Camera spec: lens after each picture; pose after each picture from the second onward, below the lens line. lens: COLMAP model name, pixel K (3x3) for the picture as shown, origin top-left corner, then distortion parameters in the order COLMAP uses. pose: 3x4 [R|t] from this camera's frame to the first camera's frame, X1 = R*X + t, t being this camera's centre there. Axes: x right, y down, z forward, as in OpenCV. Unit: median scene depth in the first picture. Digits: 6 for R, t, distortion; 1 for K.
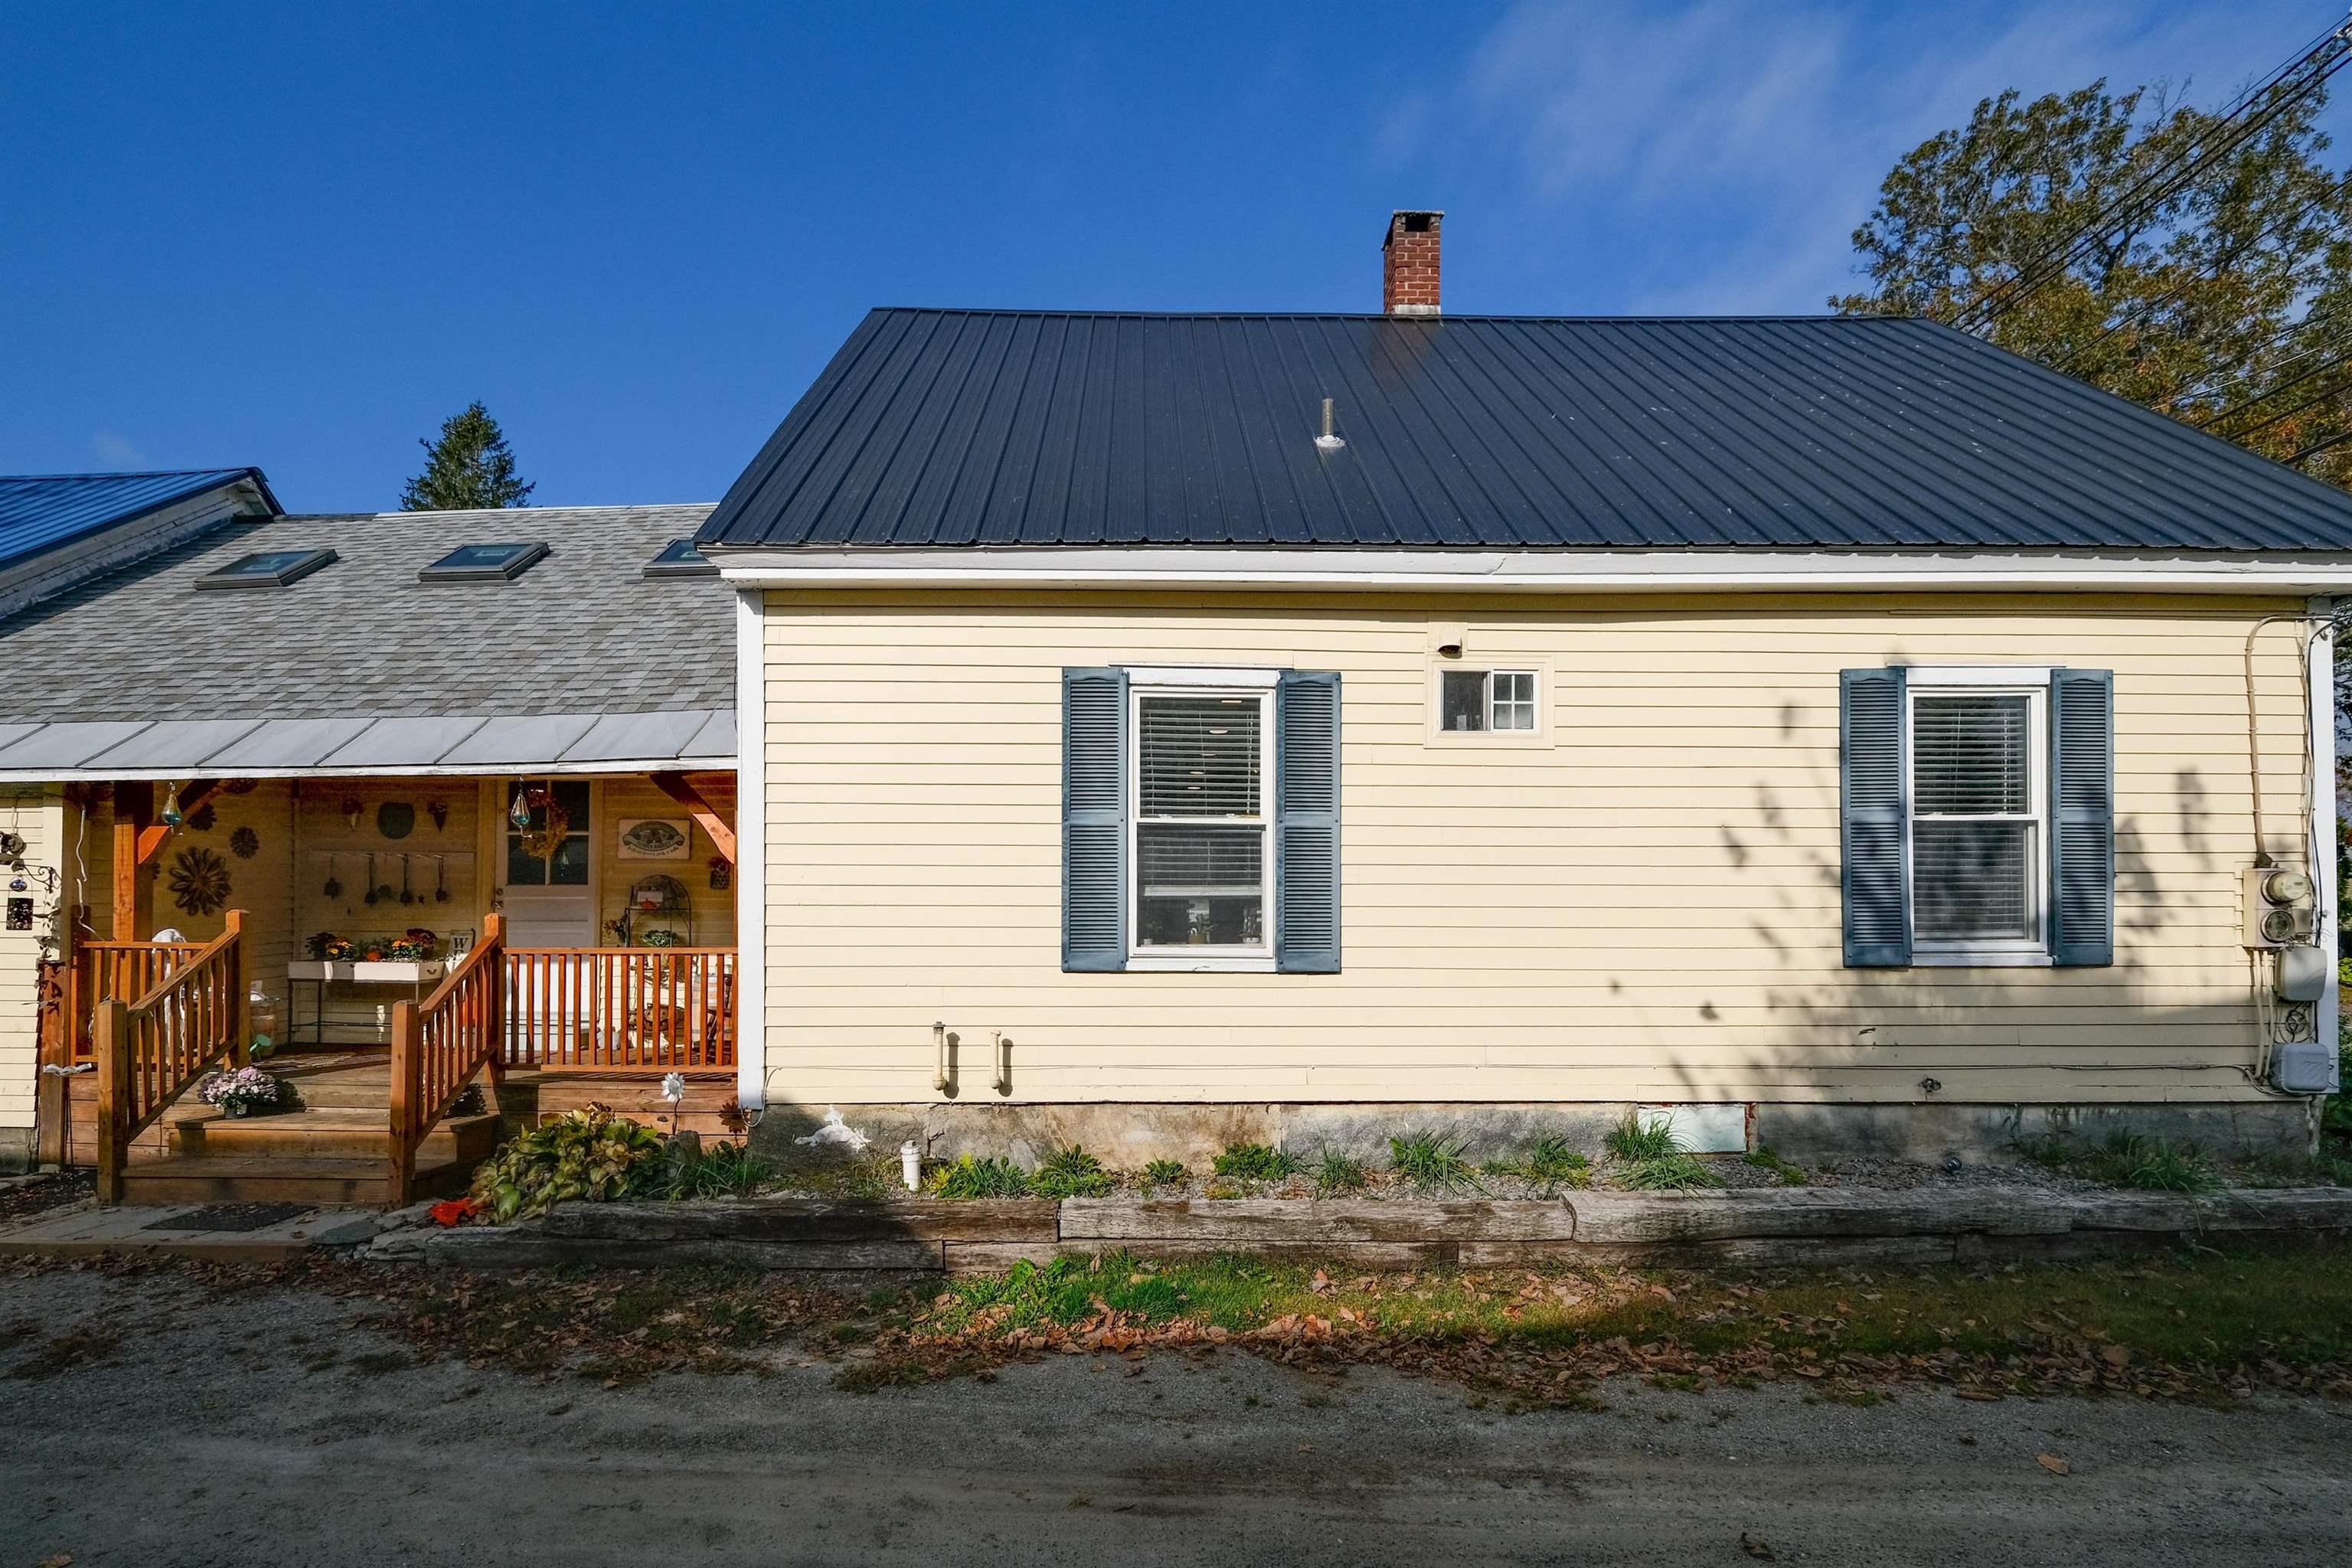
lens RADIAL K [[1065.4, 0, 1176.0], [0, 1065.4, 784.9], [0, 0, 1]] dist [0.002370, -0.001410]
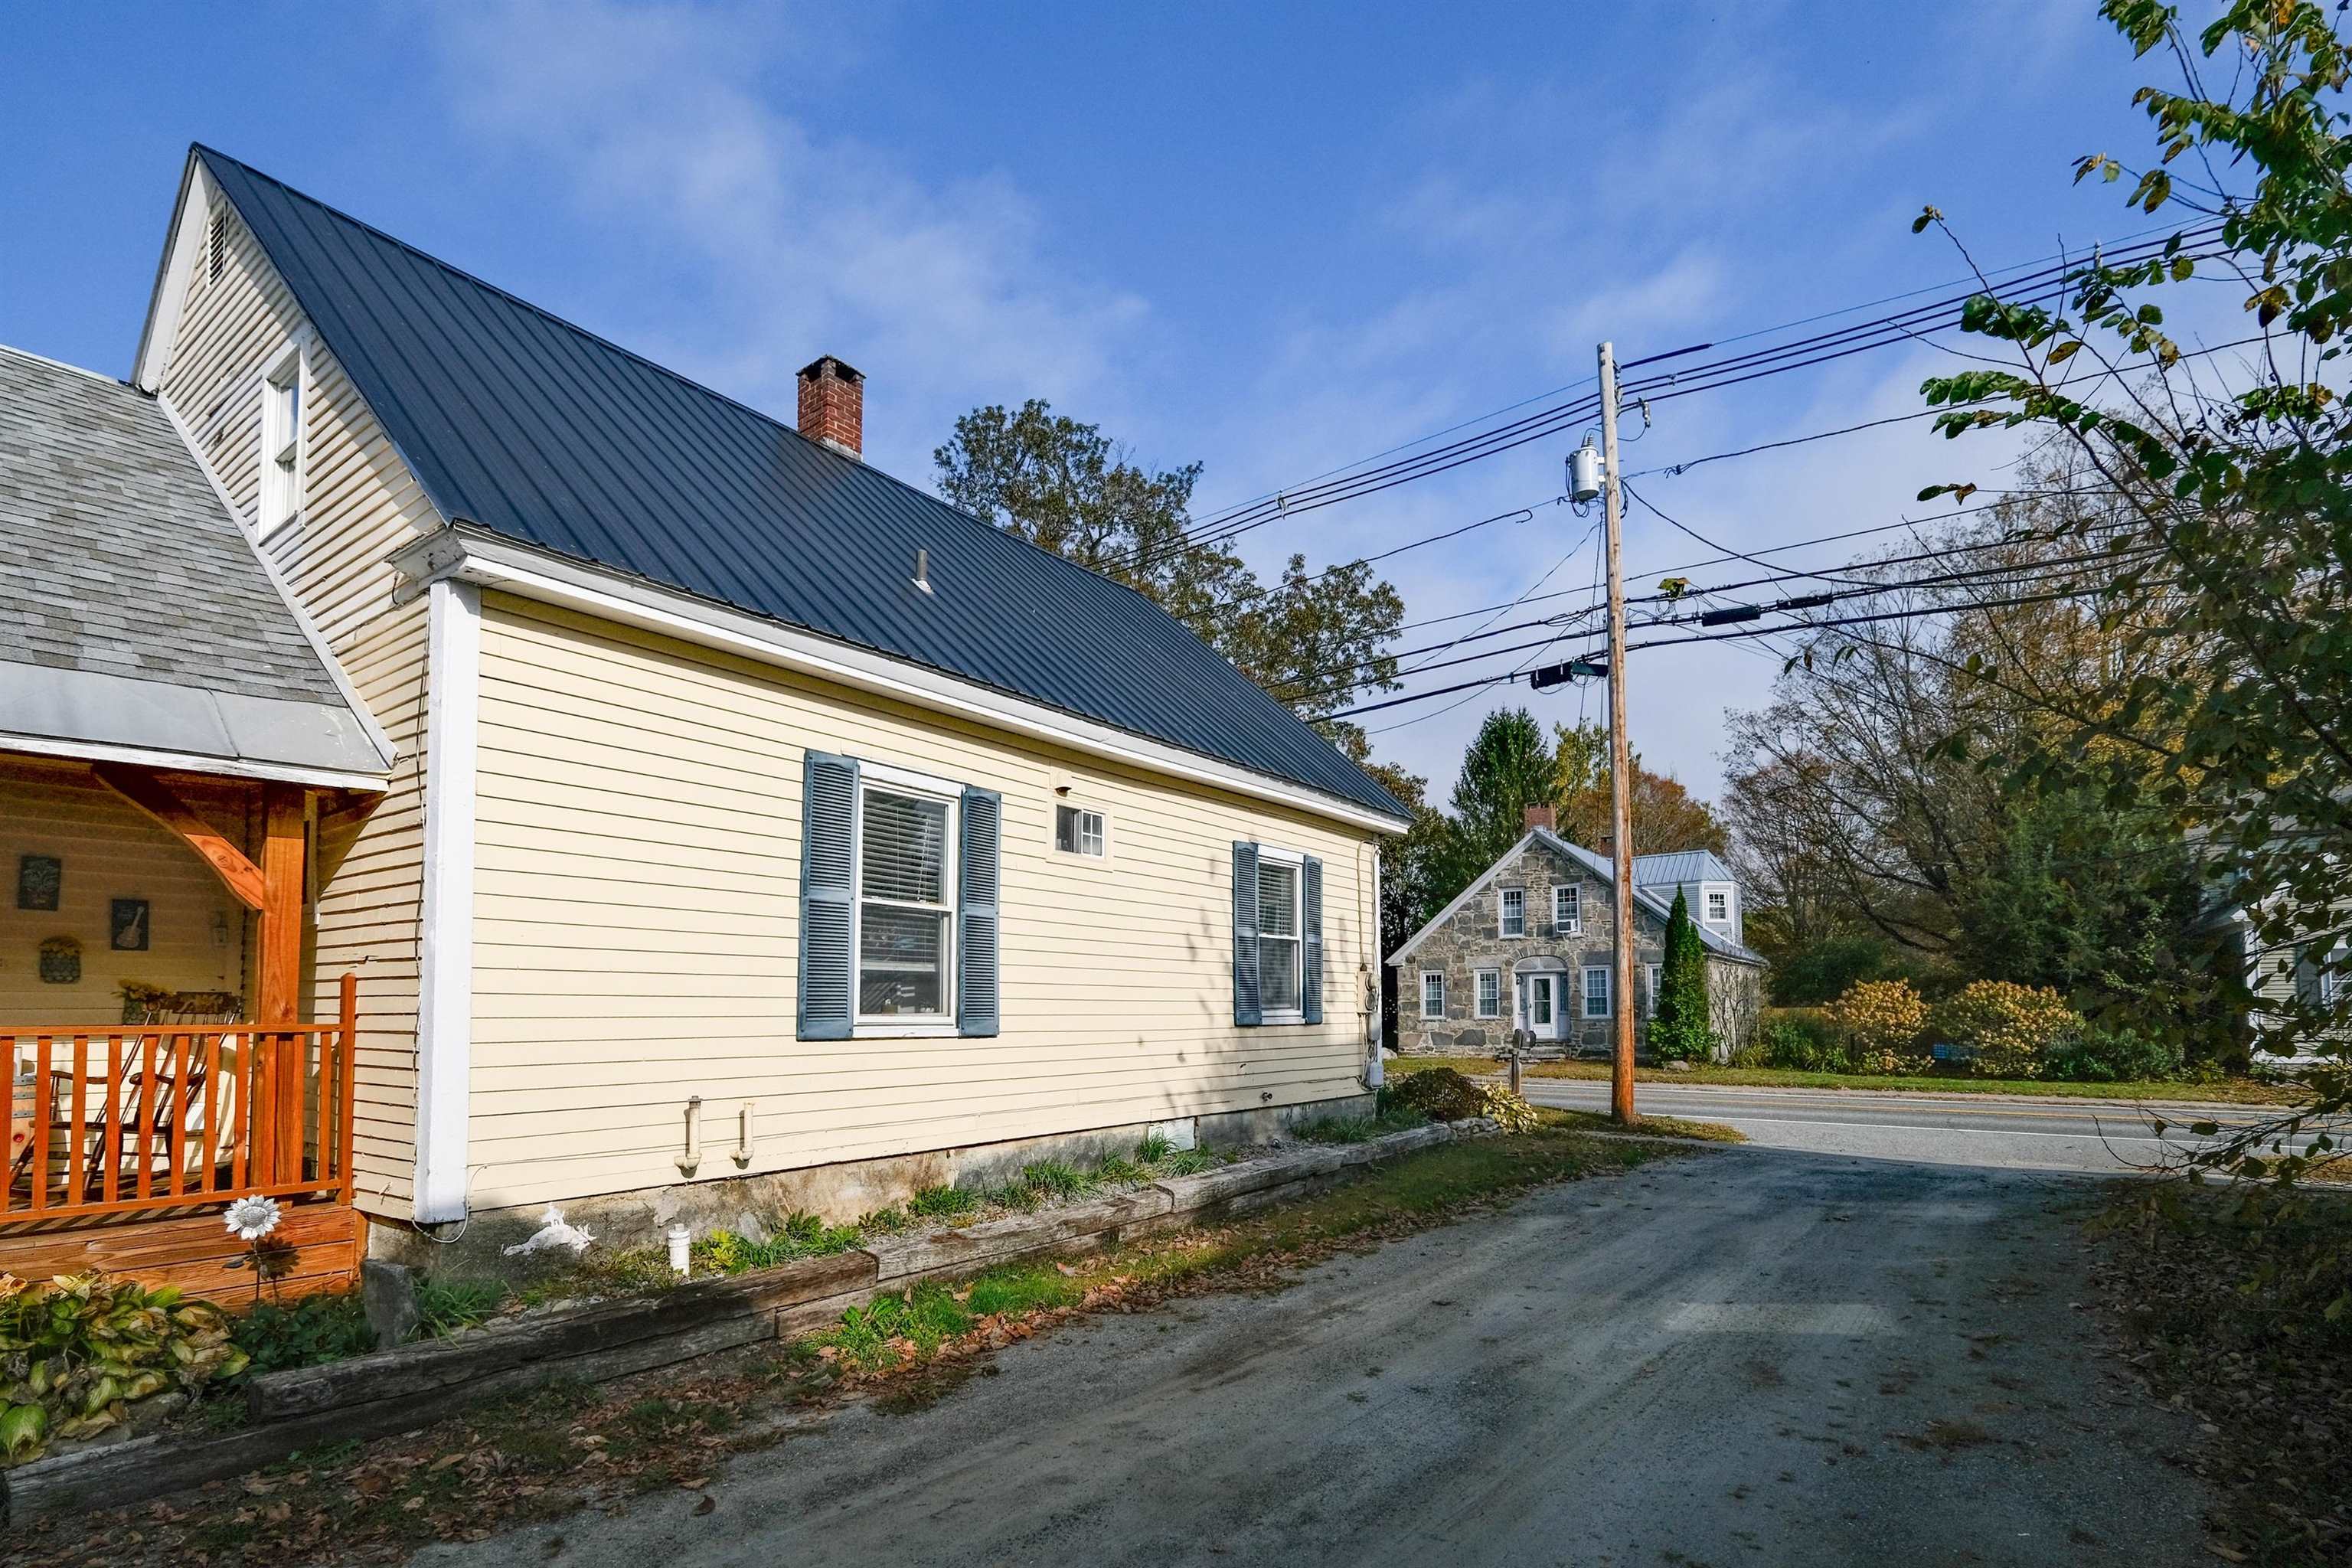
lens RADIAL K [[1065.4, 0, 1170.4], [0, 1065.4, 787.5], [0, 0, 1]] dist [0.002370, -0.001410]
pose [[0.620115, 0.159116, 0.768206, -0.723247], [-0.095887, 0.987246, -0.127083, 0.028609], [-0.778629, 0.005145, 0.627463, 0.061769]]
